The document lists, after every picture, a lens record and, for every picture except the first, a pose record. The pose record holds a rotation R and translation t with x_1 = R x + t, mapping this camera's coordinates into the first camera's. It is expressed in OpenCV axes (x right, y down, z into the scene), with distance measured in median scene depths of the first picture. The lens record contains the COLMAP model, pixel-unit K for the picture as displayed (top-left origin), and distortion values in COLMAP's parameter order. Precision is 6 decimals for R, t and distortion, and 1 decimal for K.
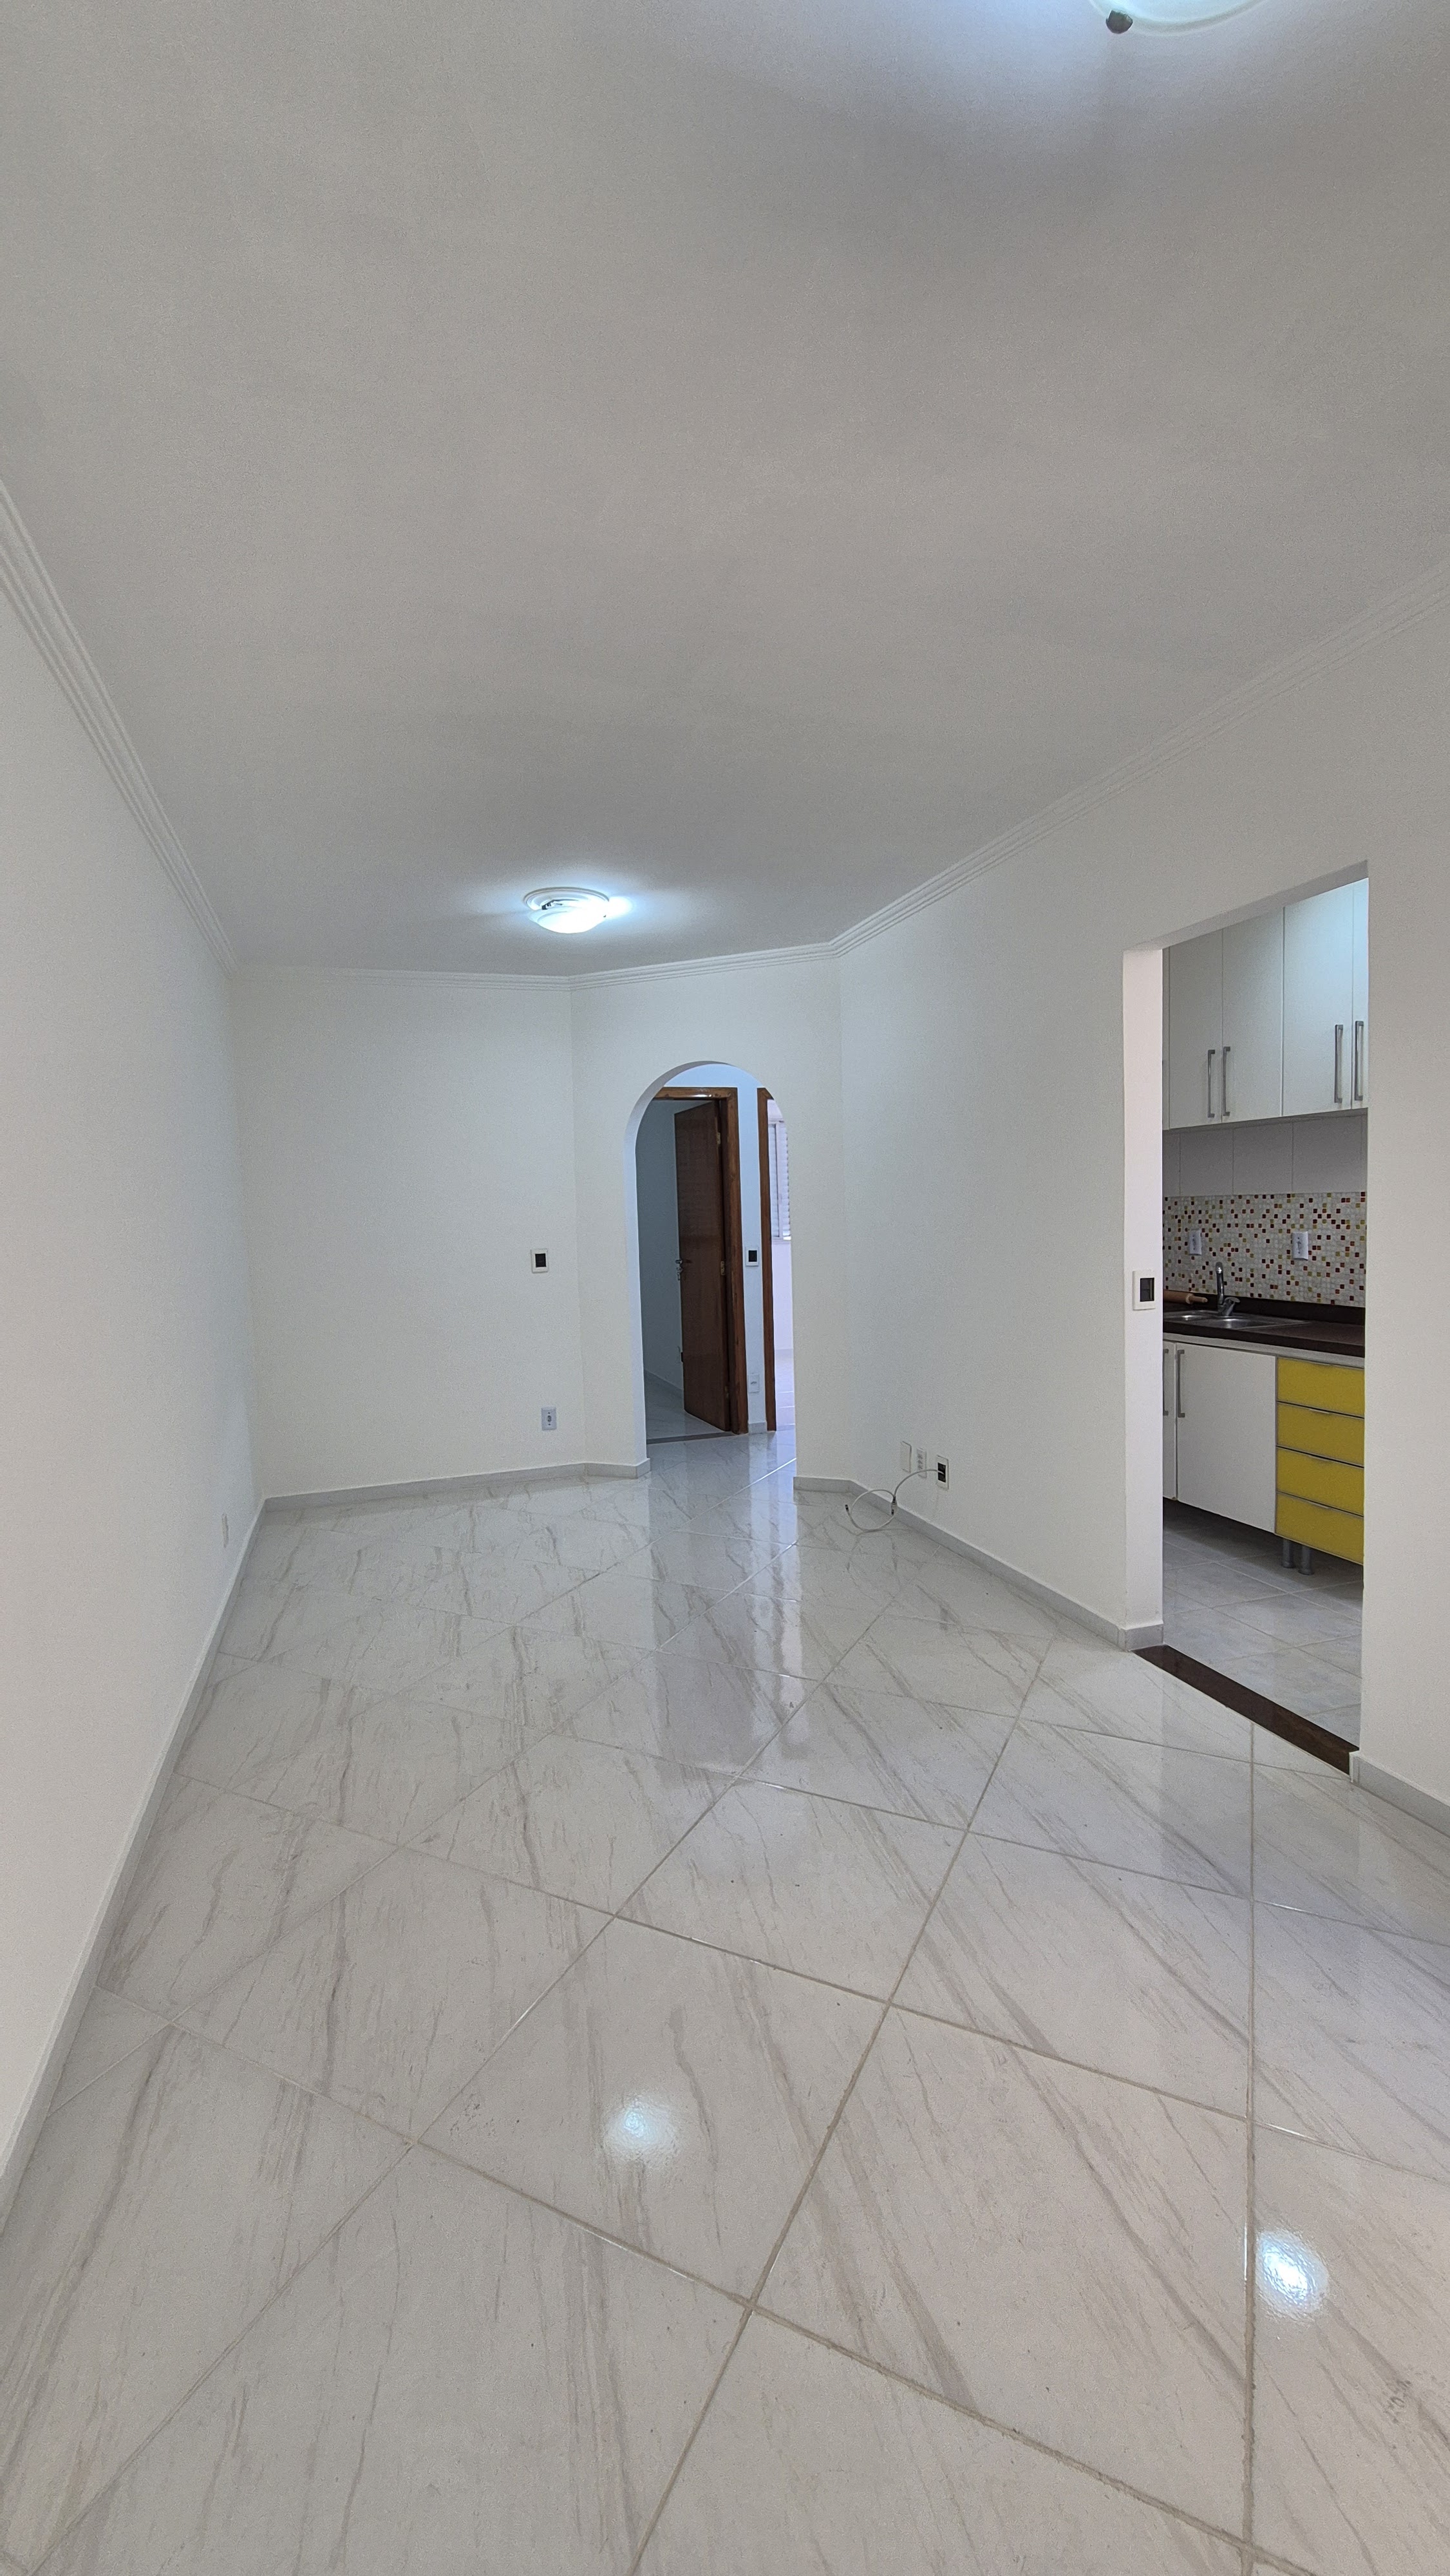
lens RADIAL K [[1058.2, 0, 714.4], [0, 1058.2, 1281.4], [0, 0, 1]] dist [0.001435, 0.001686]
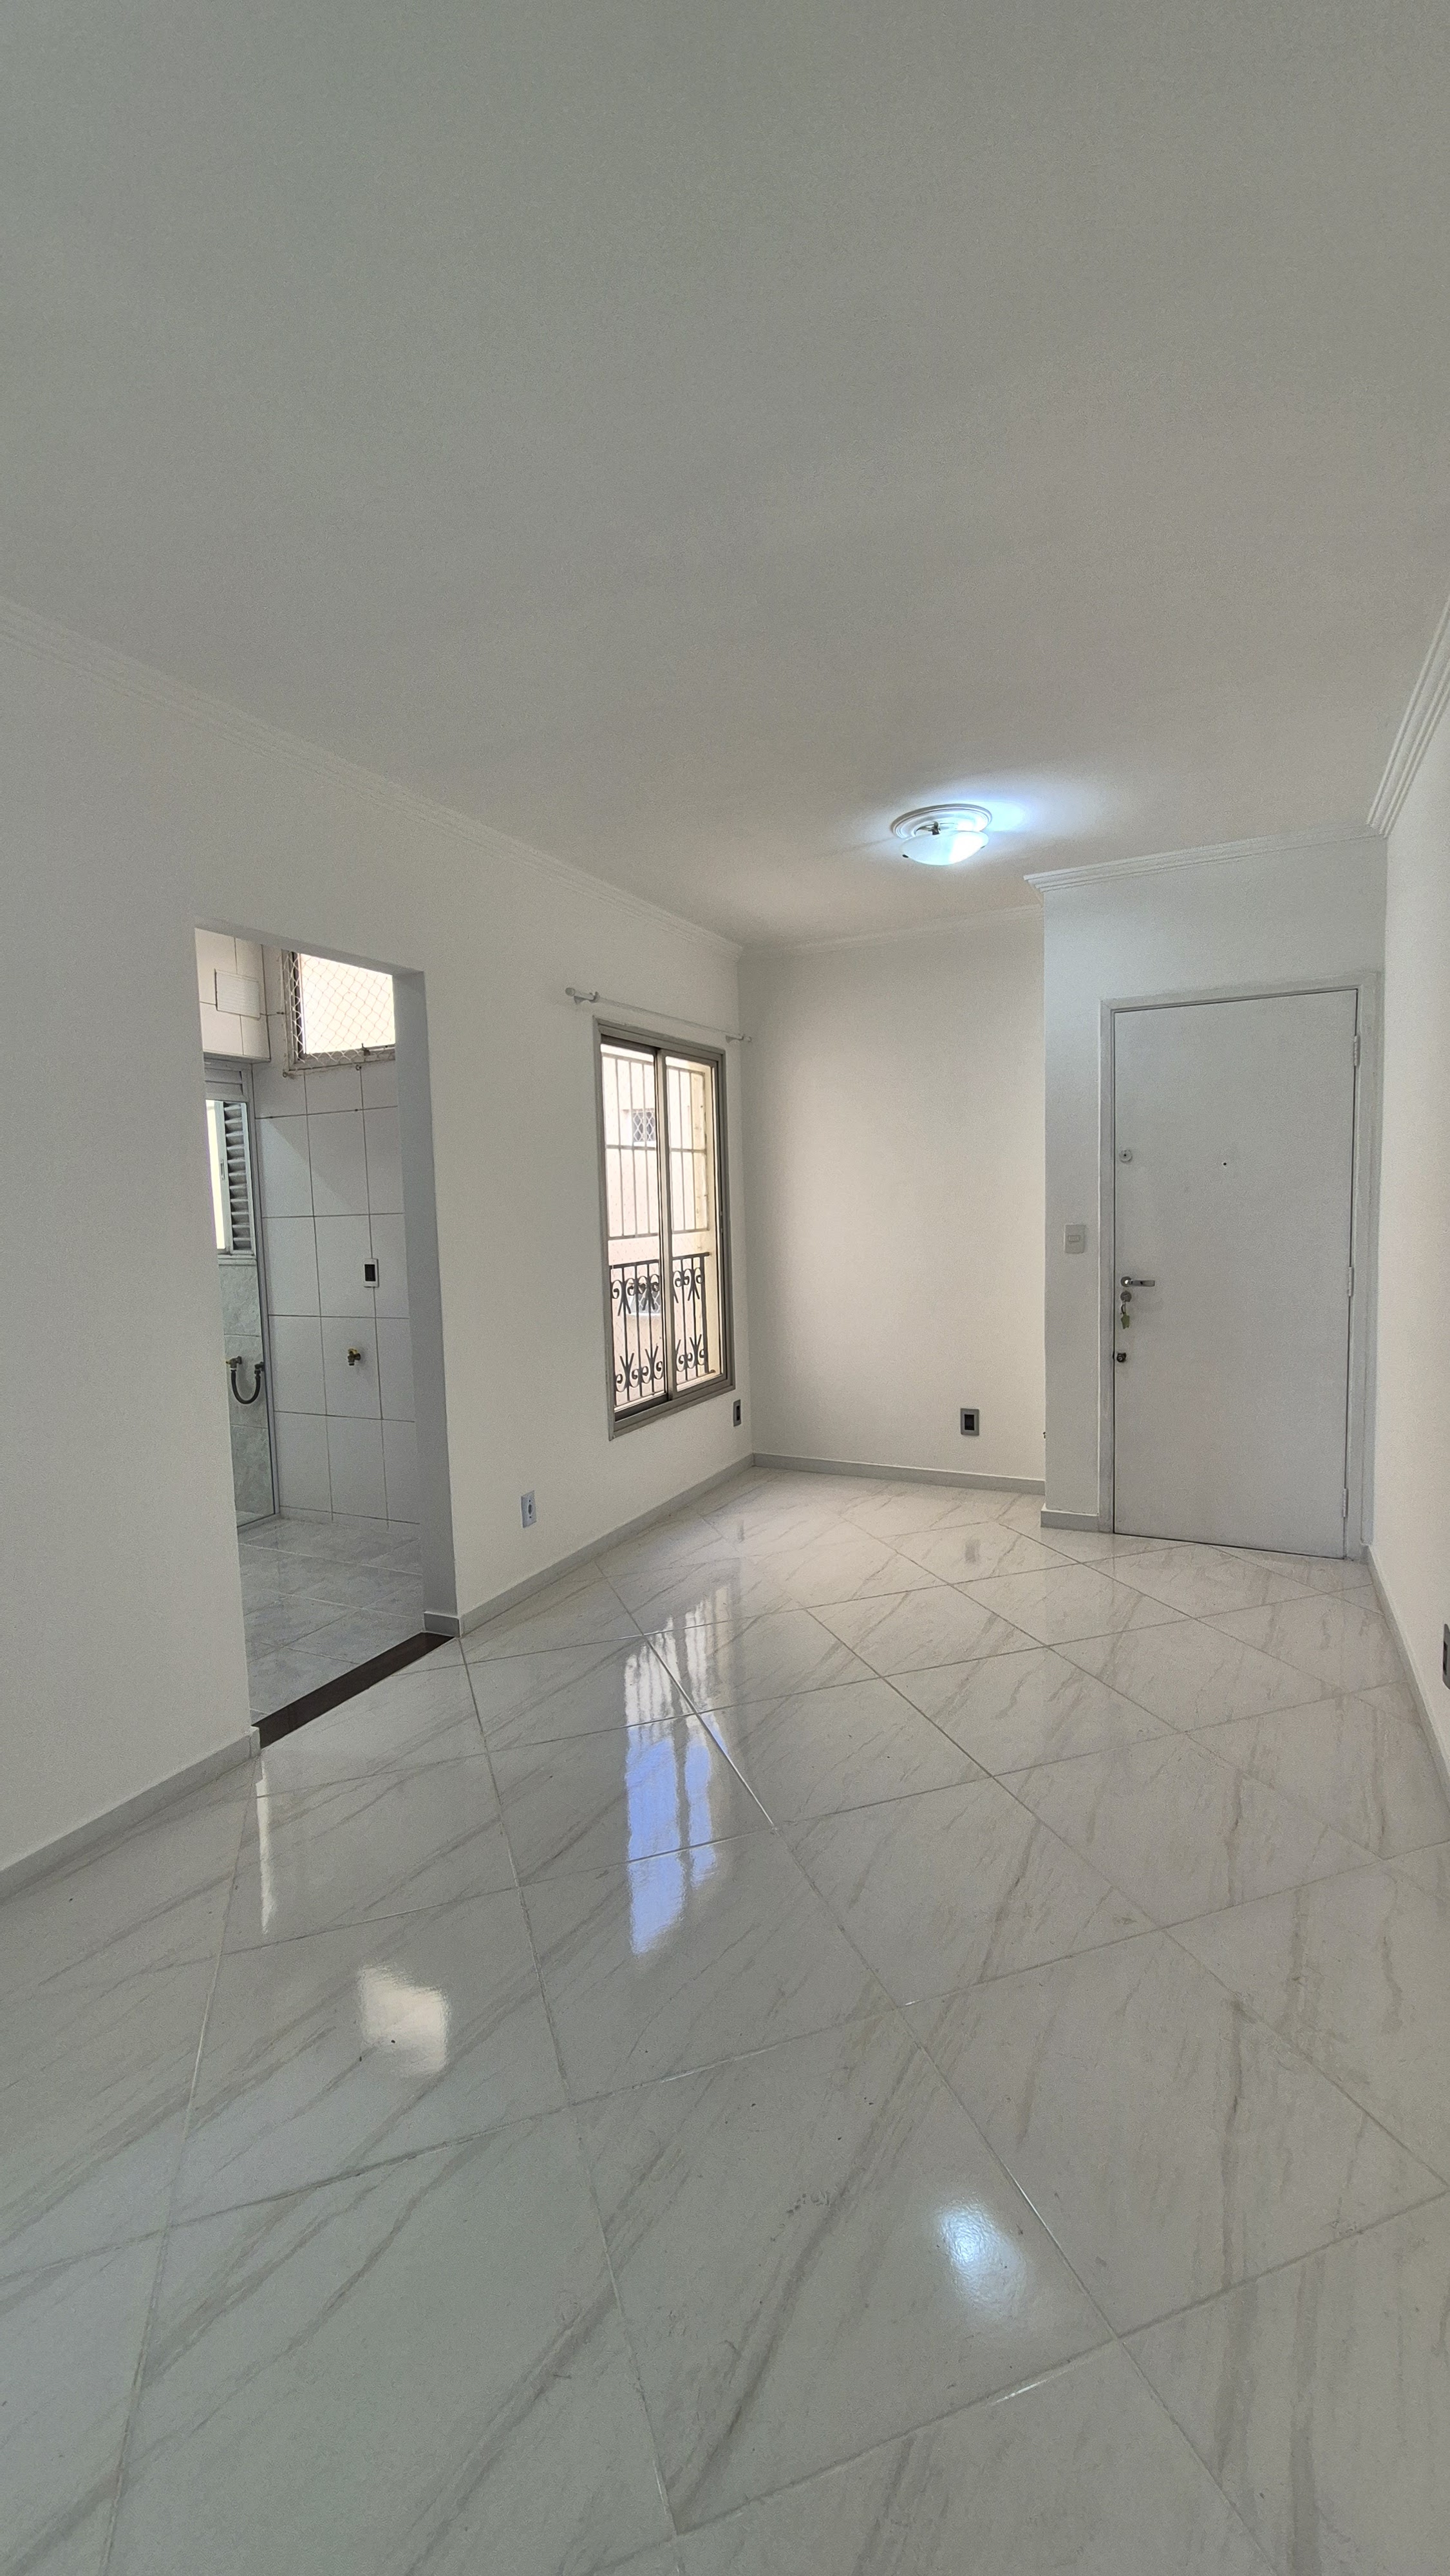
lens RADIAL K [[1058.2, 0, 726.9], [0, 1058.2, 1288.3], [0, 0, 1]] dist [0.001435, 0.001686]
pose [[-0.721154, -0.006506, 0.692744, -0.400623], [0.097164, 0.989122, 0.110439, -0.063760], [-0.685927, 0.146954, -0.712677, 1.124924]]
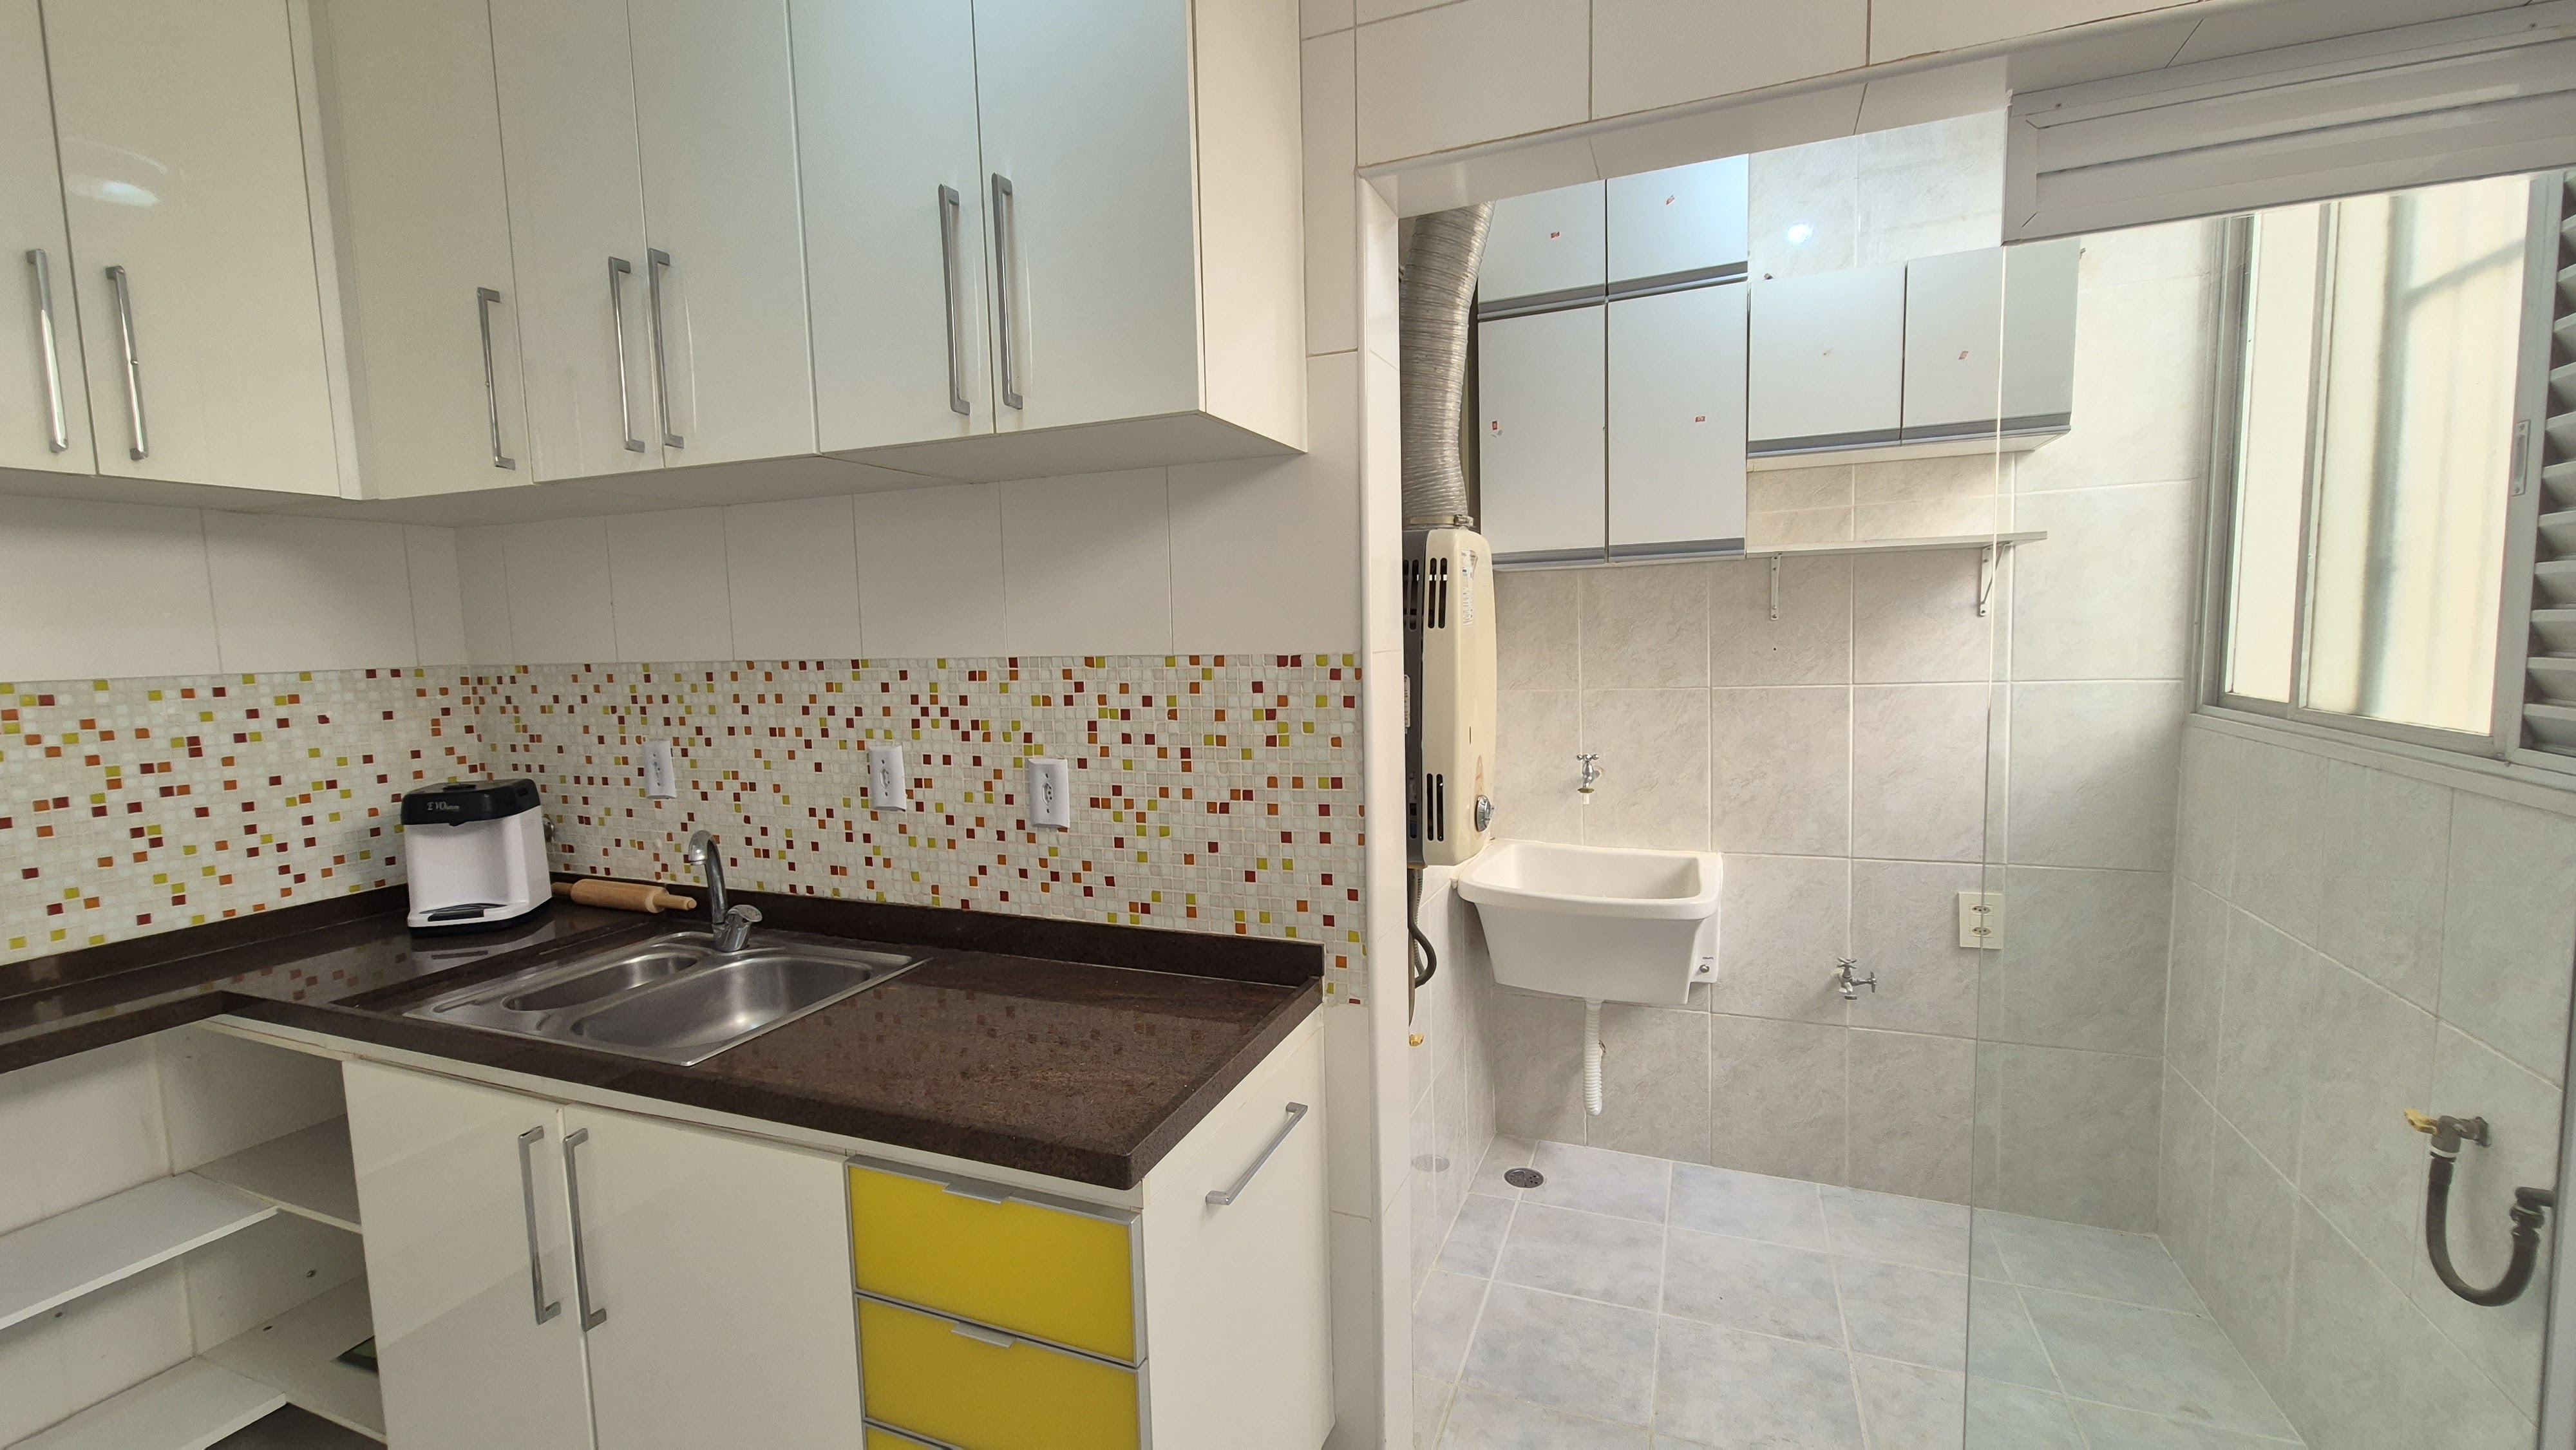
lens RADIAL K [[1058.2, 0, 1284.9], [0, 1058.2, 734.3], [0, 0, 1]] dist [0.001435, 0.001686]
pose [[0.645817, -0.060617, 0.761082, 0.385531], [0.058037, 0.997857, 0.030228, -0.065583], [-0.761284, 0.024649, 0.647951, 0.695984]]
